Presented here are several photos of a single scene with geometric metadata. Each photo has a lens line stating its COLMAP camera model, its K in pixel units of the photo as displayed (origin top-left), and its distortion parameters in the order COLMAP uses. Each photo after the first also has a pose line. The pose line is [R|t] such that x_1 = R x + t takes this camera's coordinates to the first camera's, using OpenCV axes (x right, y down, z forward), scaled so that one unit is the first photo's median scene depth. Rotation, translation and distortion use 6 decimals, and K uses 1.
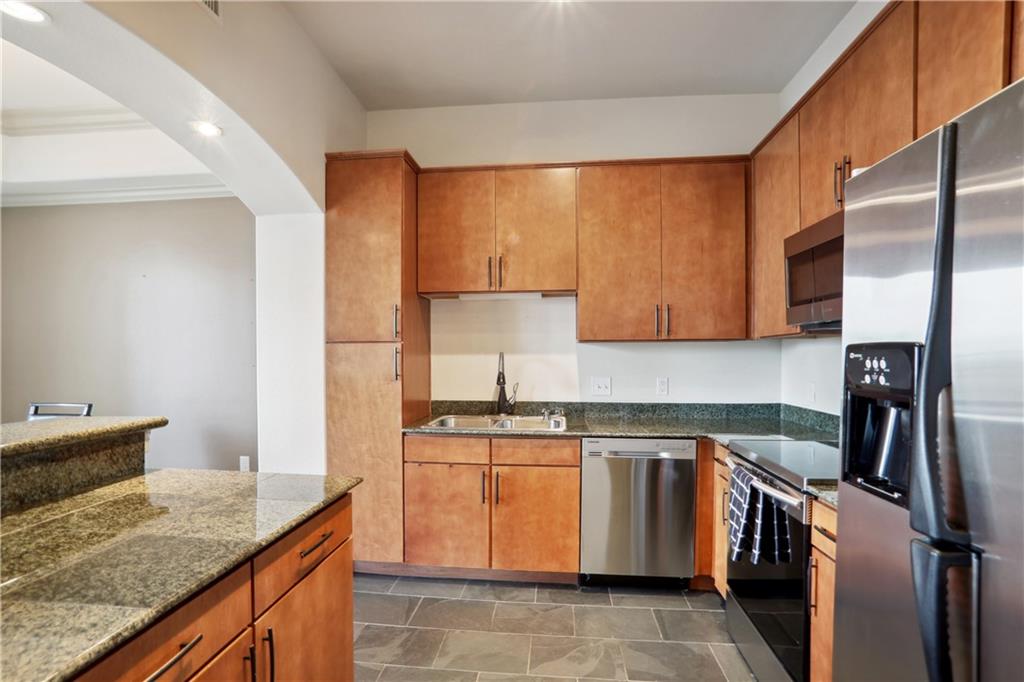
lens RADIAL K [[511.6, 0, 499.9], [0, 511.6, 356.6], [0, 0, 1]] dist [-0.039442, 0.022437]
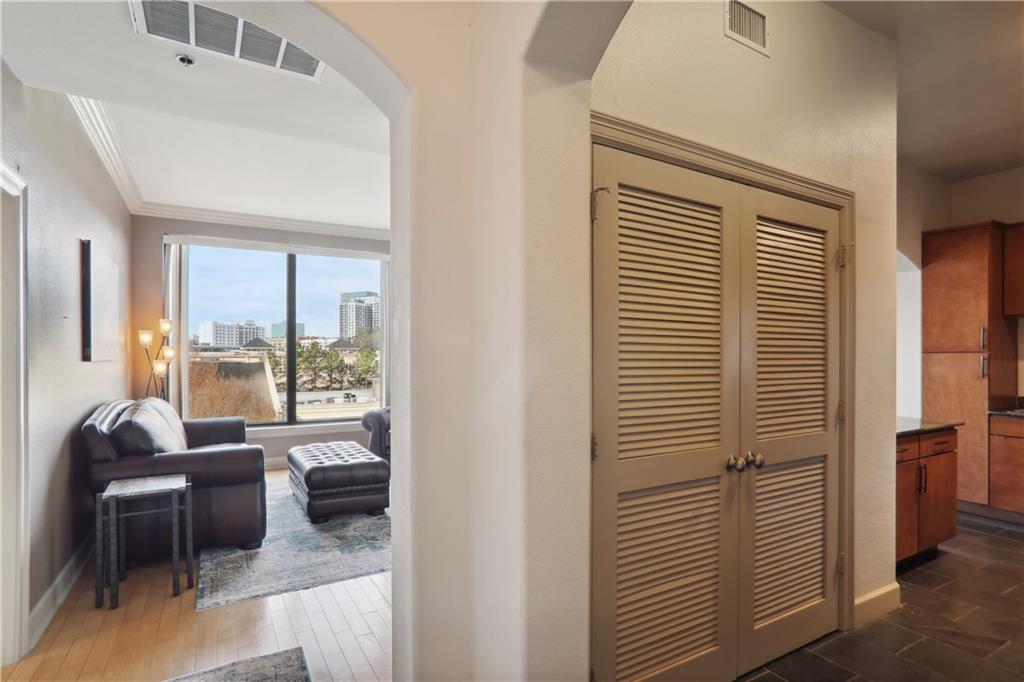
lens RADIAL K [[511.6, 0, 499.9], [0, 511.6, 356.6], [0, 0, 1]] dist [-0.039442, 0.022437]
pose [[0.587259, 0.002744, -0.809394, 0.150385], [-0.013175, 0.999894, -0.006169, 0.011615], [0.809292, 0.014287, 0.587233, -0.970784]]
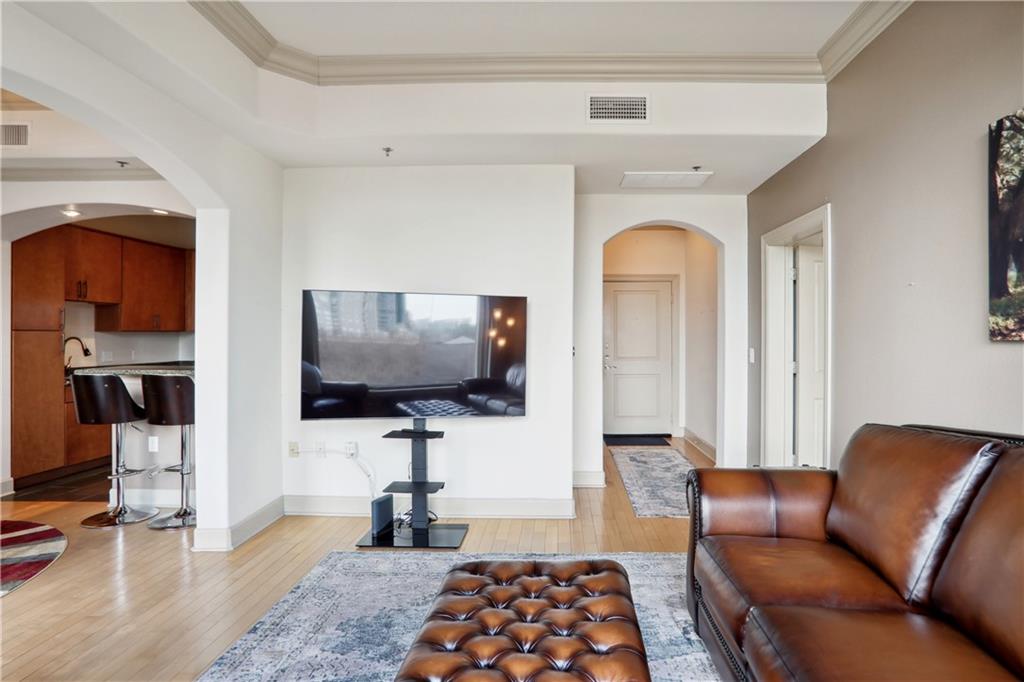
lens RADIAL K [[509.7, 0, 523.5], [0, 509.7, 347.4], [0, 0, 1]] dist [-0.072734, 0.035645]
pose [[-0.059038, -0.017686, 0.998099, -1.847679], [0.003459, 0.999833, 0.017921, 0.001509], [-0.998250, 0.004510, -0.058967, -0.386606]]
